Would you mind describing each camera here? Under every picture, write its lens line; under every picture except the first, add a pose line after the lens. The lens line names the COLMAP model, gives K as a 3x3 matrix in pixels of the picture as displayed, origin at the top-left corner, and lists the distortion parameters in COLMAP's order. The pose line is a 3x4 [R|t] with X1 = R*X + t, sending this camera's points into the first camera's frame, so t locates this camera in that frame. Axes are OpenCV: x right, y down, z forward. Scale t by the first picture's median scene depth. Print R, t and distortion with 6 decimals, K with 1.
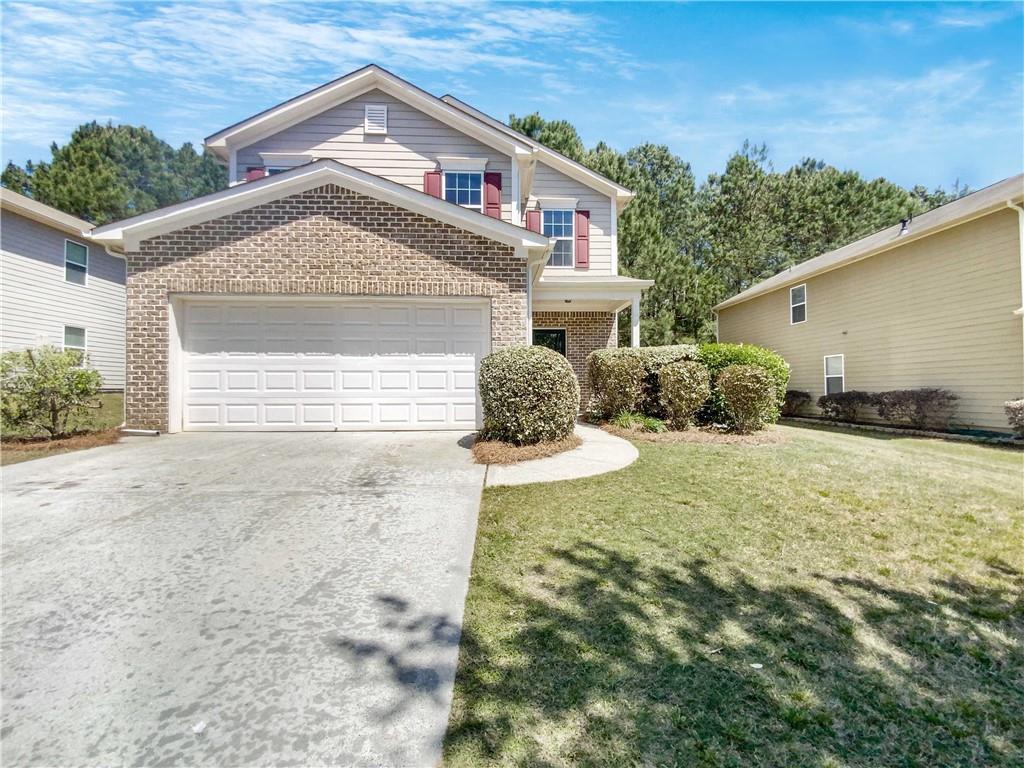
lens RADIAL K [[414.4, 0, 509.3], [0, 414.4, 370.2], [0, 0, 1]] dist [0.000539, -0.000027]
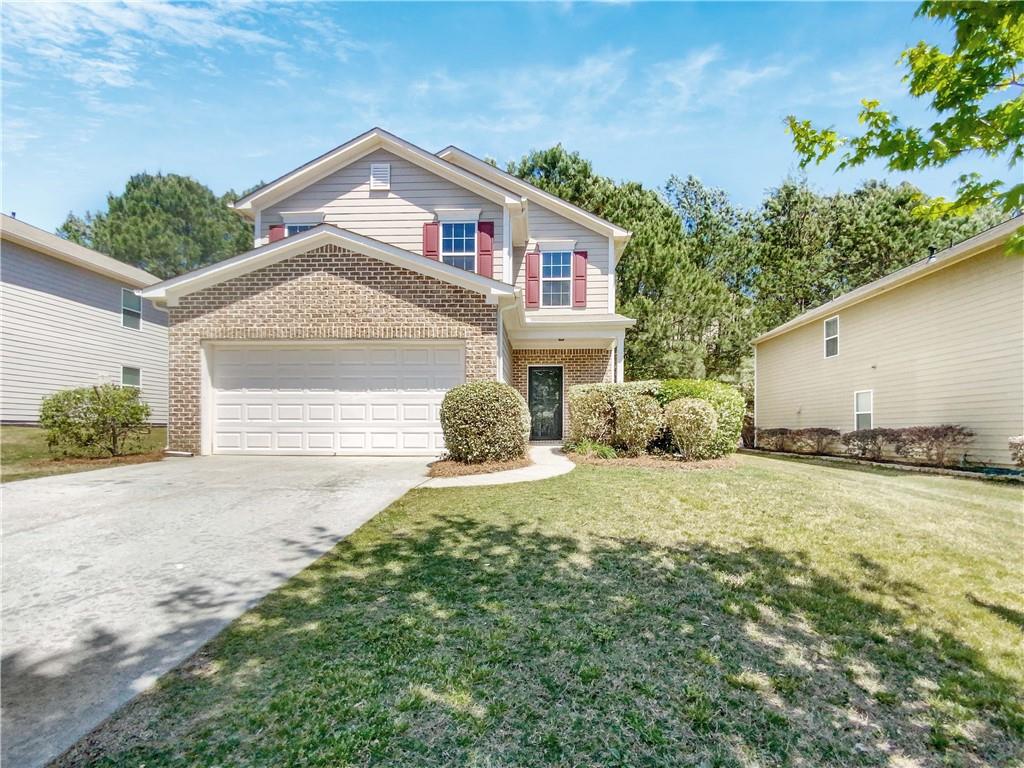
lens RADIAL K [[445.3, 0, 523.8], [0, 445.3, 413.0], [0, 0, 1]] dist [0.000997, 0.000018]
pose [[0.996072, 0.001222, -0.088535, 0.222724], [-0.000498, 0.999966, 0.008195, 0.015816], [0.088542, -0.008119, 0.996039, -0.204350]]
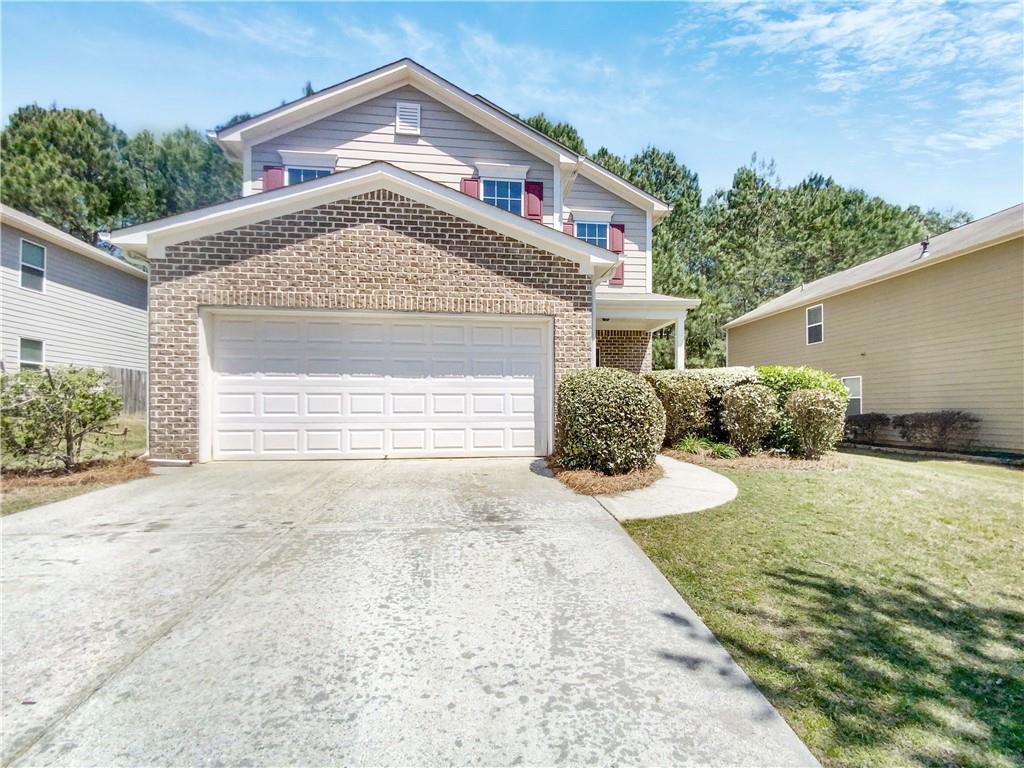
lens RADIAL K [[440.5, 0, 520.7], [0, 440.5, 391.1], [0, 0, 1]] dist [0.007602, -0.007090]
pose [[0.997413, 0.003707, 0.071782, -0.192288], [-0.004167, 0.999972, 0.006261, -0.011353], [-0.071757, -0.006544, 0.997401, 0.003685]]
